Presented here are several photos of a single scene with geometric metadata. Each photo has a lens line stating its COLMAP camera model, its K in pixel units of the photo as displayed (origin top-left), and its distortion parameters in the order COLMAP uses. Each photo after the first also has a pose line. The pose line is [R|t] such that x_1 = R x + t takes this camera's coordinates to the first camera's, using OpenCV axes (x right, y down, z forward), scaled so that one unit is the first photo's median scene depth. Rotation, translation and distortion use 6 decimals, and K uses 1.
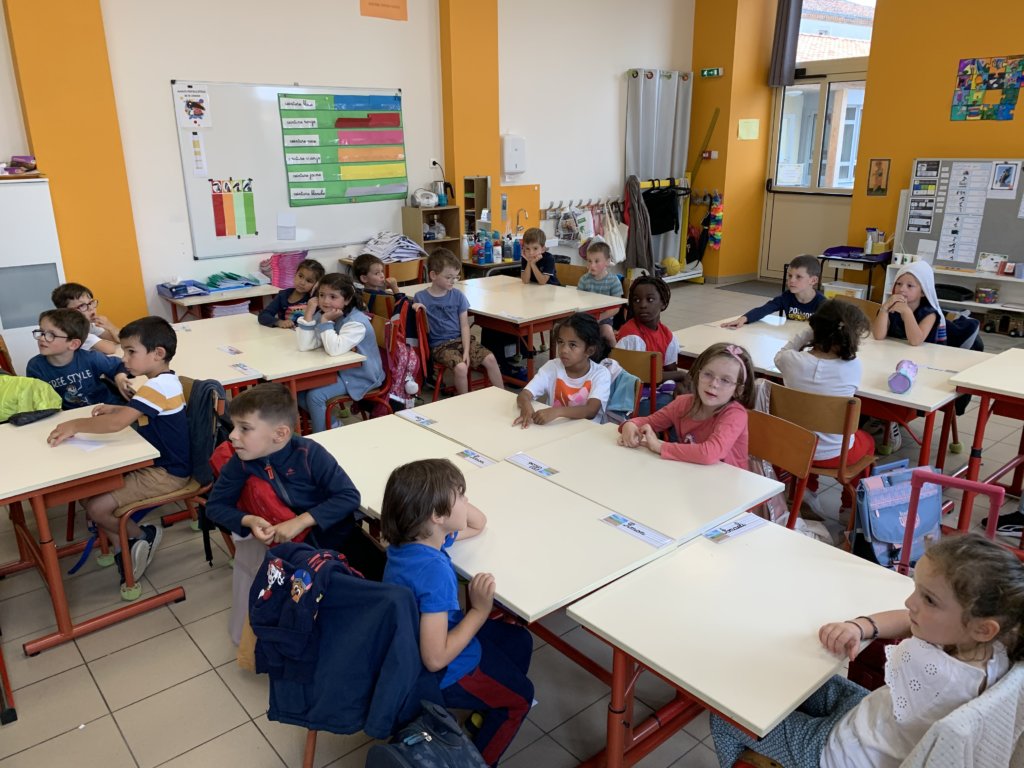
lens RADIAL K [[785.0, 0, 507.5], [0, 785.0, 383.0], [0, 0, 1]] dist [0.023354, -0.025751]
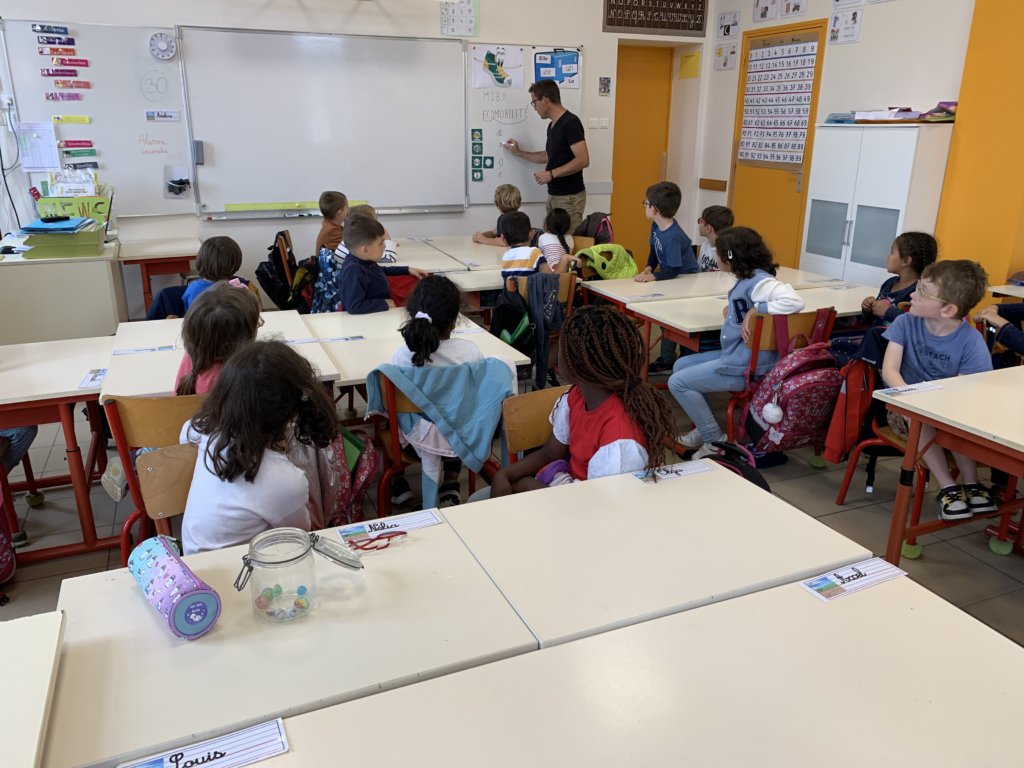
lens RADIAL K [[785.0, 0, 506.0], [0, 785.0, 382.1], [0, 0, 1]] dist [0.023354, -0.025751]
pose [[-0.299557, 0.304489, -0.904186, 0.428633], [-0.284963, 0.875893, 0.389369, -0.166369], [0.910528, 0.374297, -0.175611, 0.642476]]
